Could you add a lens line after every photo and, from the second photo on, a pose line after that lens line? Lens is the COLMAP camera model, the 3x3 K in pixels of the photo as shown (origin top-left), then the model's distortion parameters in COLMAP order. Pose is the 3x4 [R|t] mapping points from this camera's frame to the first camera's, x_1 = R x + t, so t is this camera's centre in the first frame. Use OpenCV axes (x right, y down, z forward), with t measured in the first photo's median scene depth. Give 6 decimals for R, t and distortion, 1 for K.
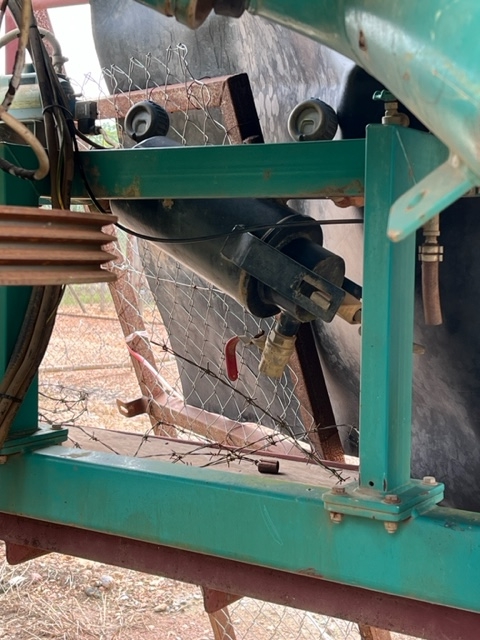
lens RADIAL K [[1031.2, 0, 240.0], [0, 1031.2, 320.0], [0, 0, 1]] dist [0.241575, -0.092373]
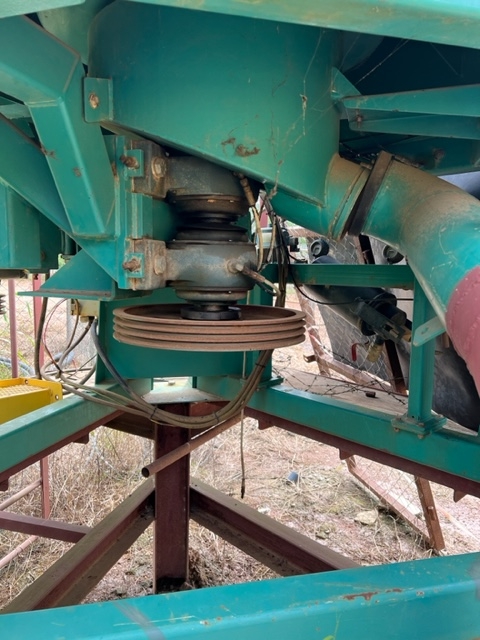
lens RADIAL K [[503.5, 0, 240.0], [0, 503.5, 320.0], [0, 0, 1]] dist [0.041944, -0.001769]
pose [[0.971050, 0.026350, -0.237418, 0.010117], [-0.012863, 0.998223, 0.058180, -0.094331], [0.238529, -0.053442, 0.969664, -0.145038]]
